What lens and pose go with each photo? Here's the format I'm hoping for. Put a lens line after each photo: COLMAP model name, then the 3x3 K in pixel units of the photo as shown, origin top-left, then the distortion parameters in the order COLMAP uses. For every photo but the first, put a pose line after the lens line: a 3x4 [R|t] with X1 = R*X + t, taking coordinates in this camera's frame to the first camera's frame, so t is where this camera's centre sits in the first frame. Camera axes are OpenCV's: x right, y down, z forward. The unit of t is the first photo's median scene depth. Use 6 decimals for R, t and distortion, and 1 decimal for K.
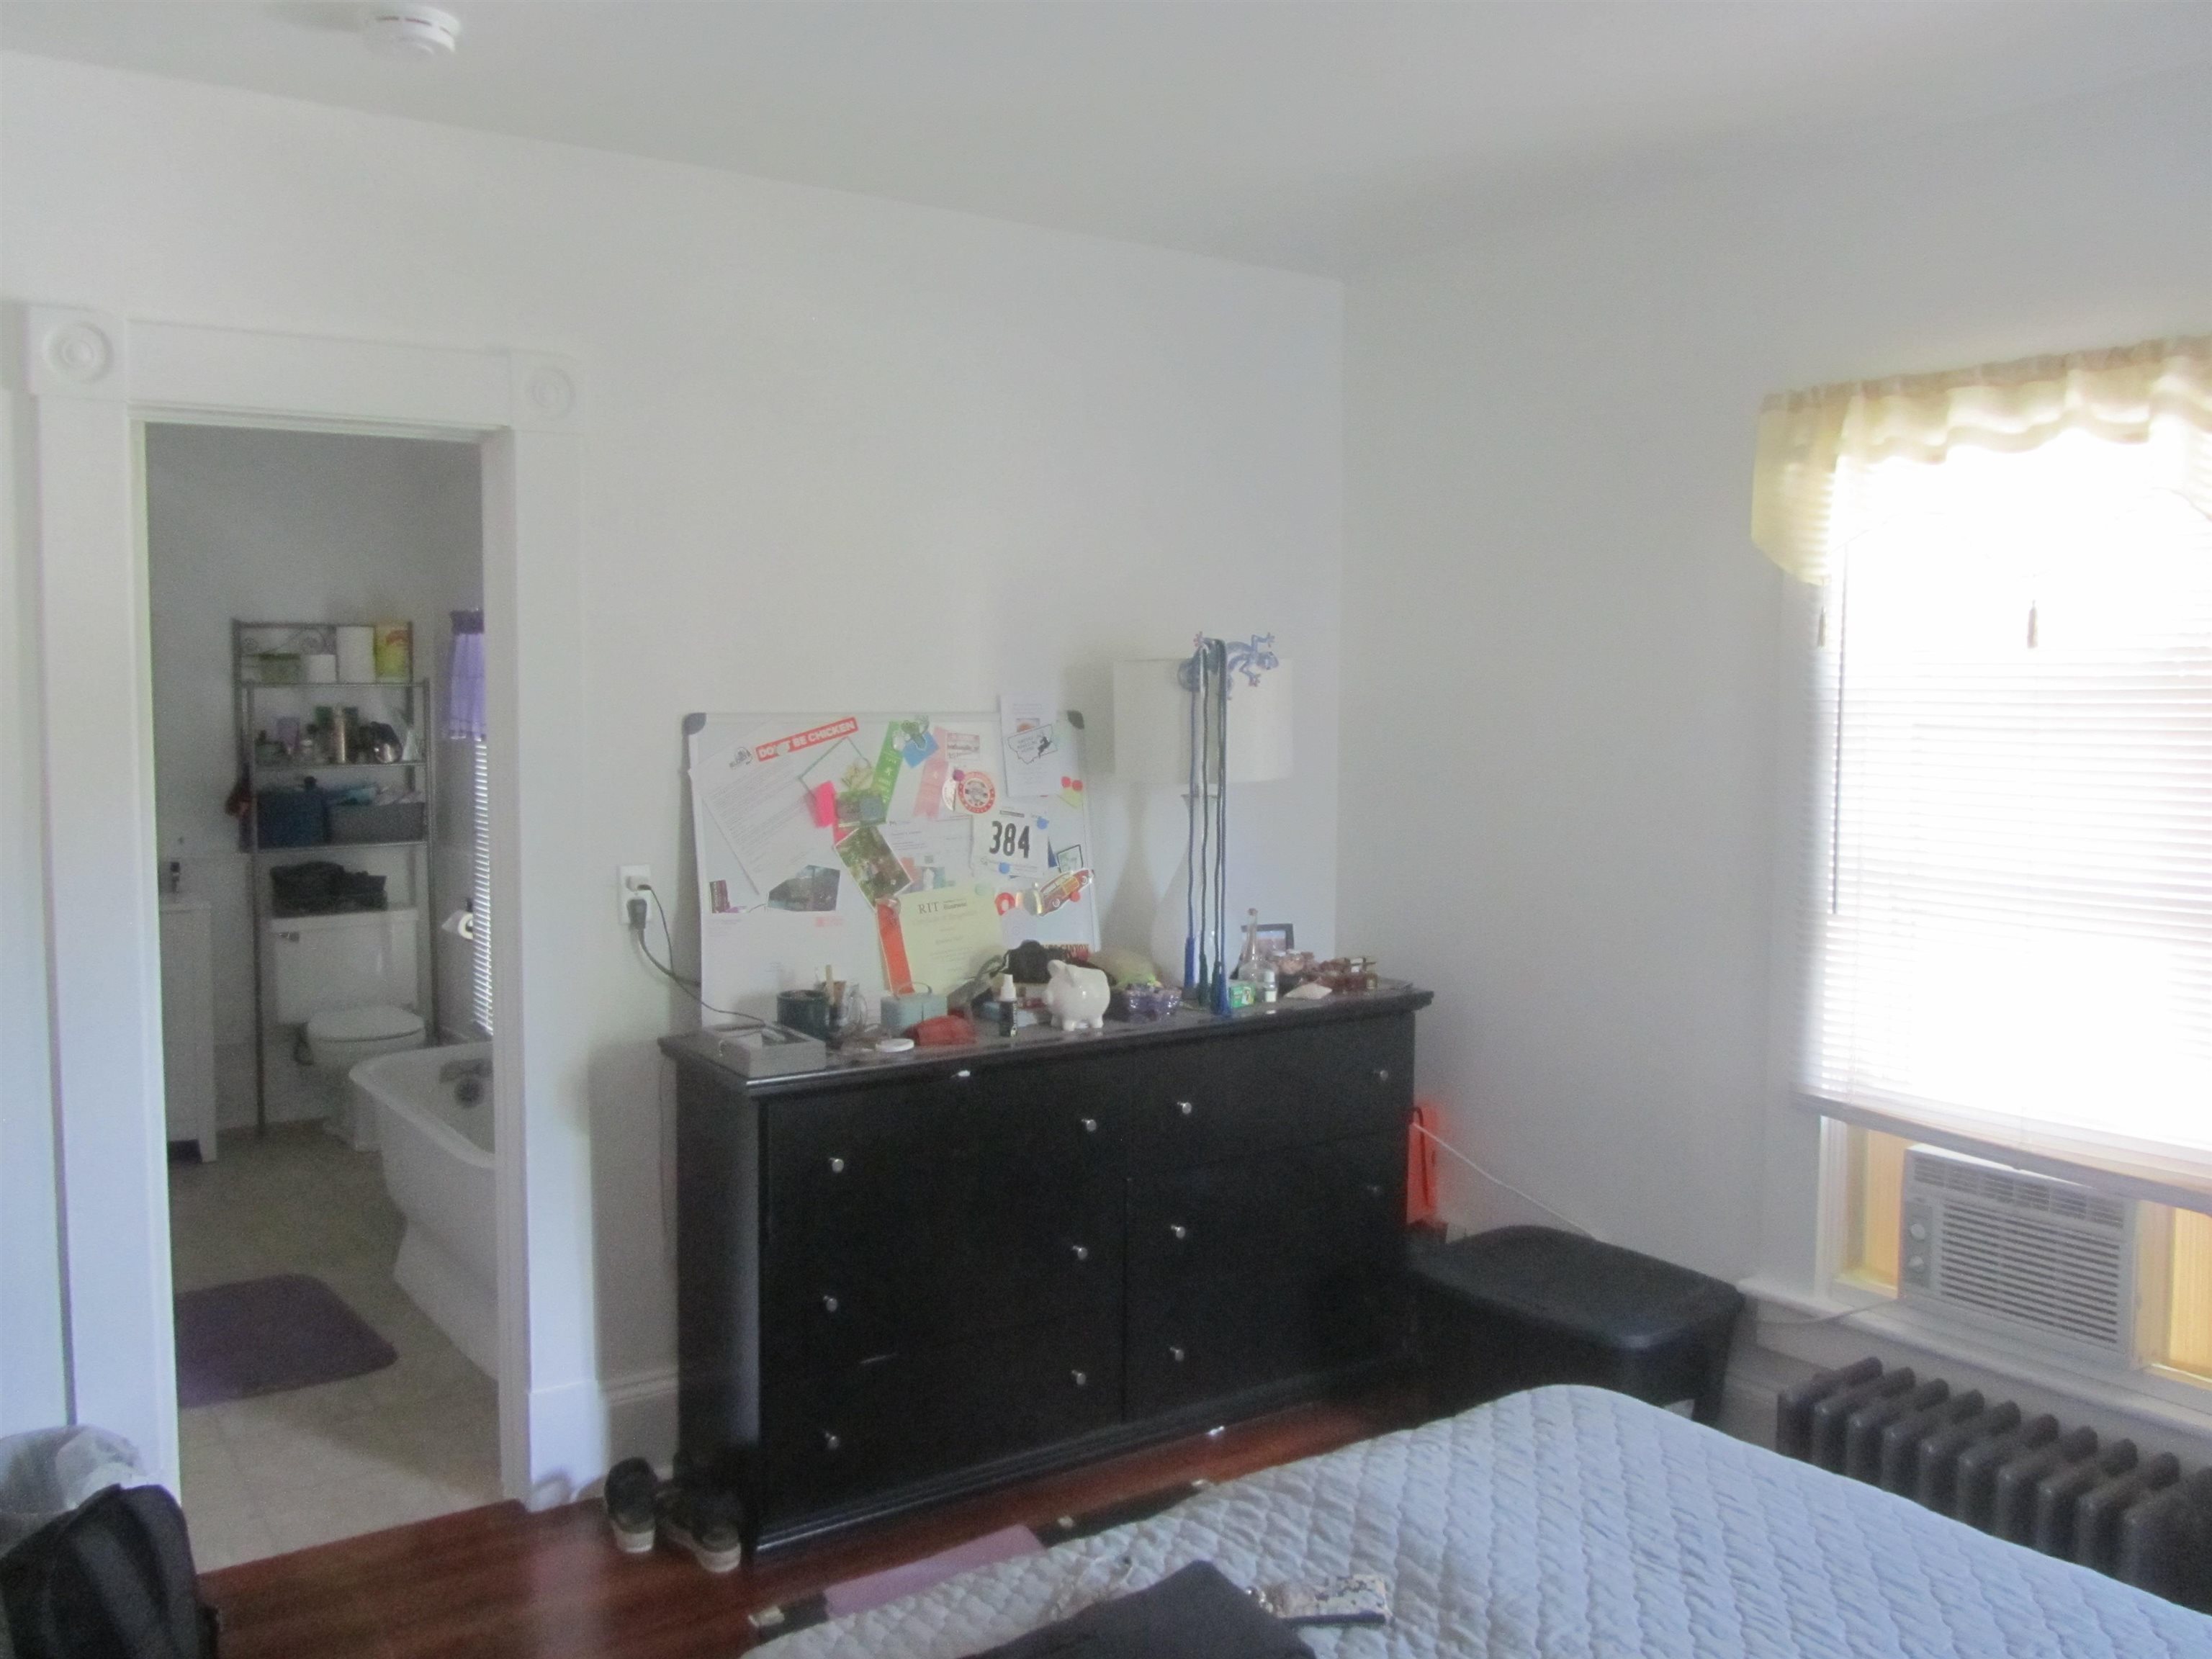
lens RADIAL K [[1794.4, 0, 1106.0], [0, 1794.4, 829.5], [0, 0, 1]] dist [-0.056396, 0.001878]
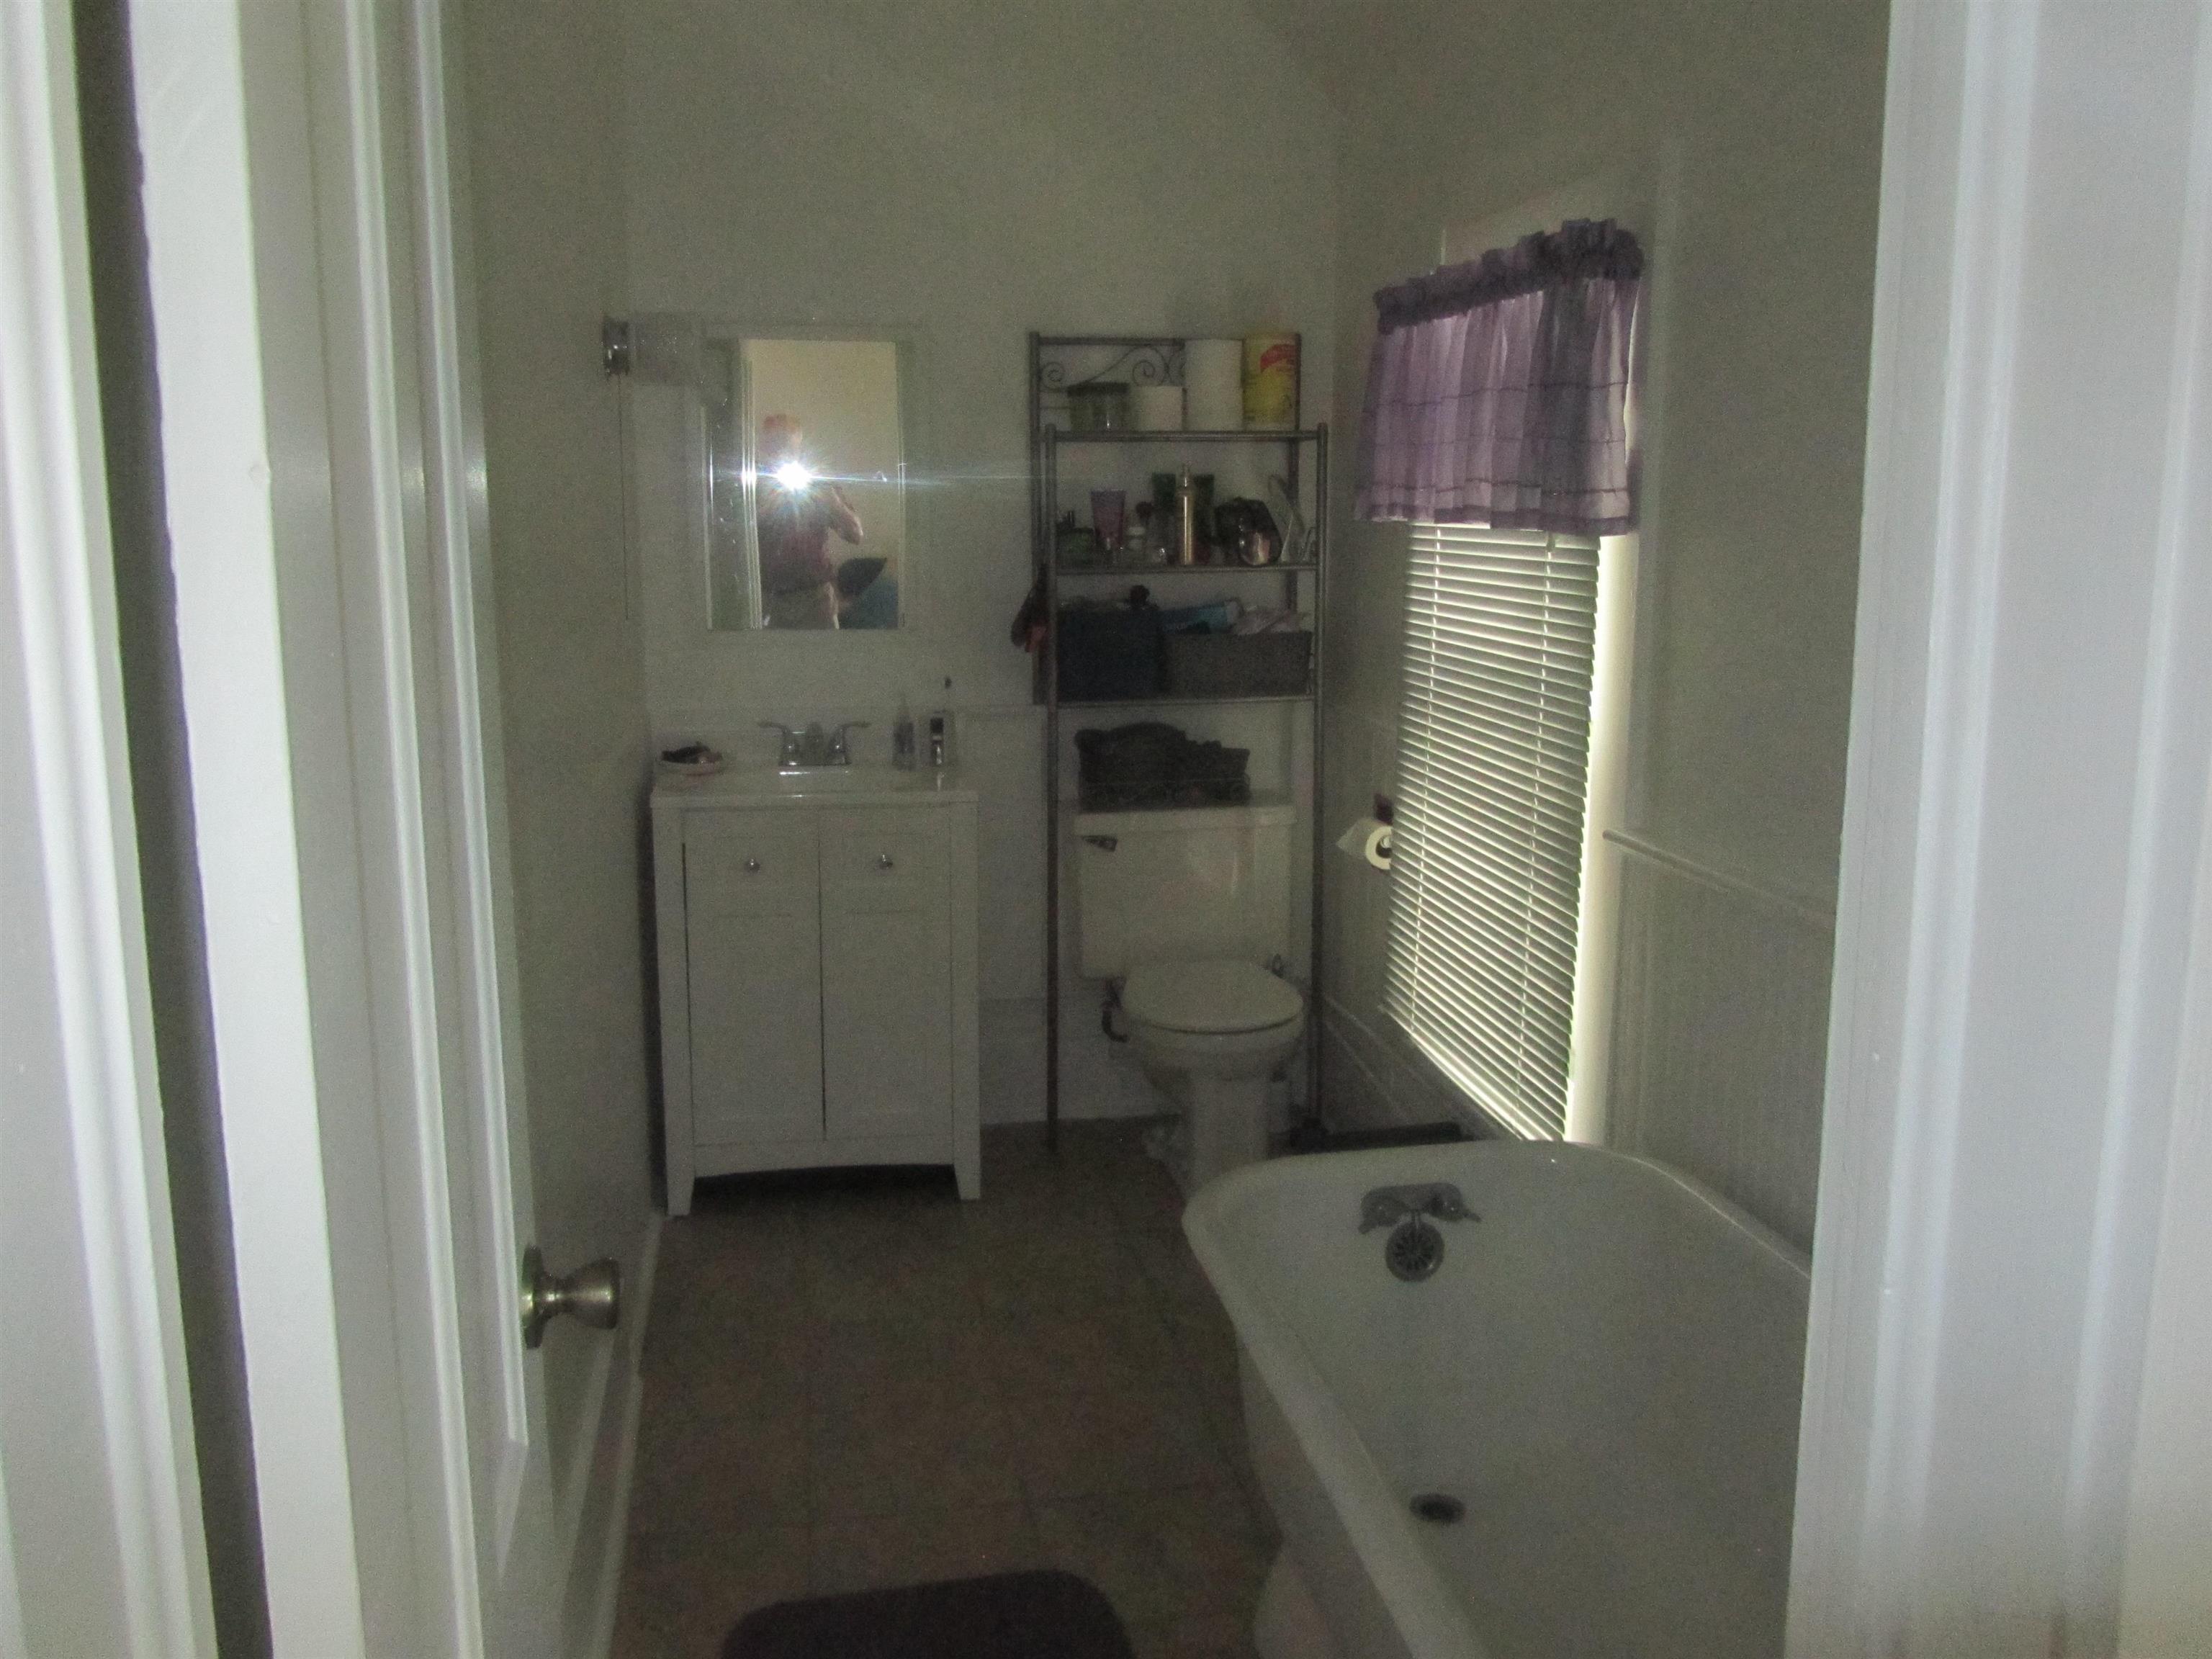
lens RADIAL K [[1794.4, 0, 1106.0], [0, 1794.4, 829.5], [0, 0, 1]] dist [-0.056396, 0.001878]
pose [[0.901632, 0.069237, -0.426927, -0.184980], [-0.026247, 0.994043, 0.105779, -0.011066], [0.431708, -0.084168, 0.898078, 0.423754]]
